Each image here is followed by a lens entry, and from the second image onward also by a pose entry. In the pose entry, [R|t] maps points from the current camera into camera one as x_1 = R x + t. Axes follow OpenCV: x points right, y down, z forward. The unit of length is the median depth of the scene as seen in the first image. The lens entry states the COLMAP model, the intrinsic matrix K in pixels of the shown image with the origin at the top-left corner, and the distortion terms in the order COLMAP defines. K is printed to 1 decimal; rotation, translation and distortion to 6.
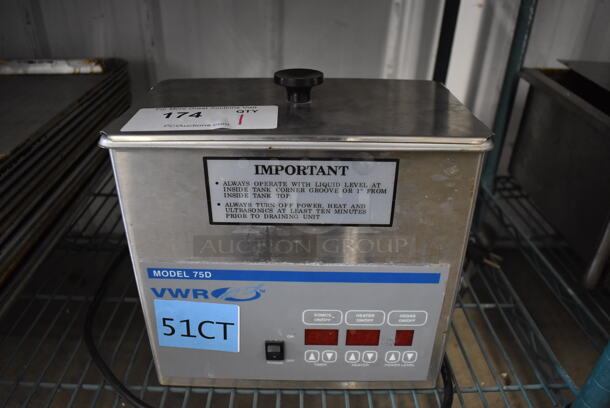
lens RADIAL K [[464.5, 0, 305.0], [0, 464.5, 204.0], [0, 0, 1]] dist [-0.104017, 0.000436]
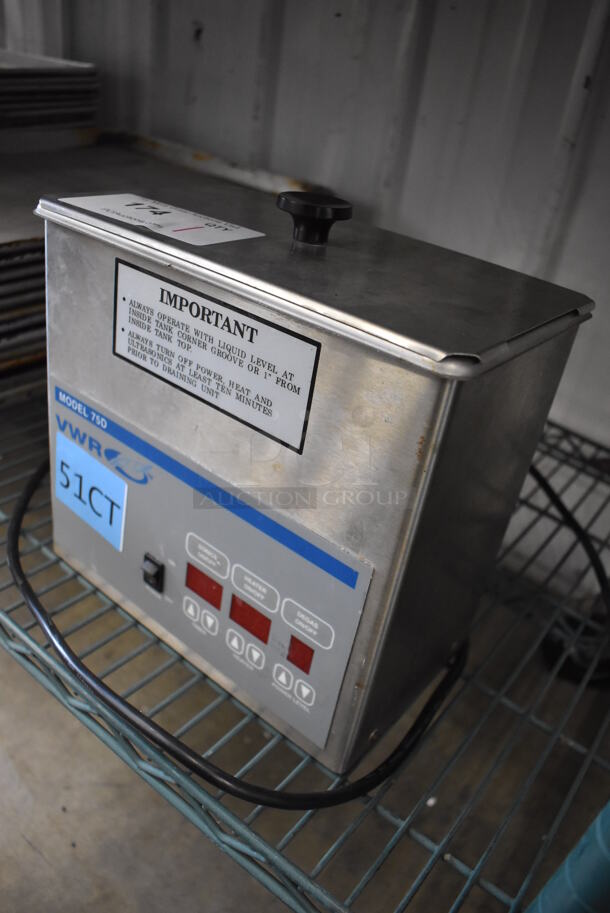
lens RADIAL K [[695.2, 0, 301.5], [0, 695.2, 460.9], [0, 0, 1]] dist [-0.104017, 0.000436]
pose [[0.780694, 0.407184, -0.474044, 0.582369], [-0.415584, 0.904811, 0.092778, -0.027158], [0.466698, 0.124574, 0.875600, 0.180842]]
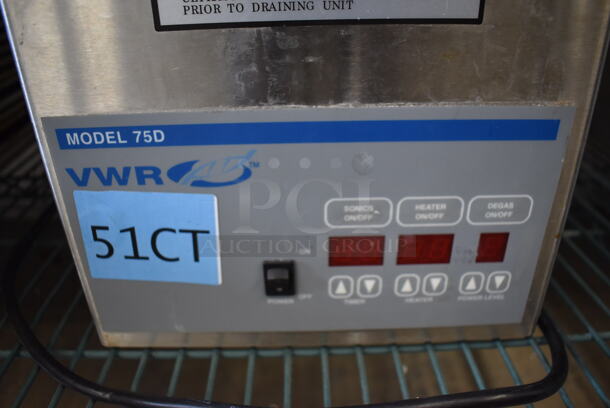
lens RADIAL K [[464.5, 0, 305.0], [0, 464.5, 204.0], [0, 0, 1]] dist [-0.104017, 0.000436]
pose [[0.999389, -0.034896, -0.001902, -0.029908], [0.034900, 0.999389, 0.001889, 0.239909], [0.001835, -0.001954, 0.999996, 0.423391]]
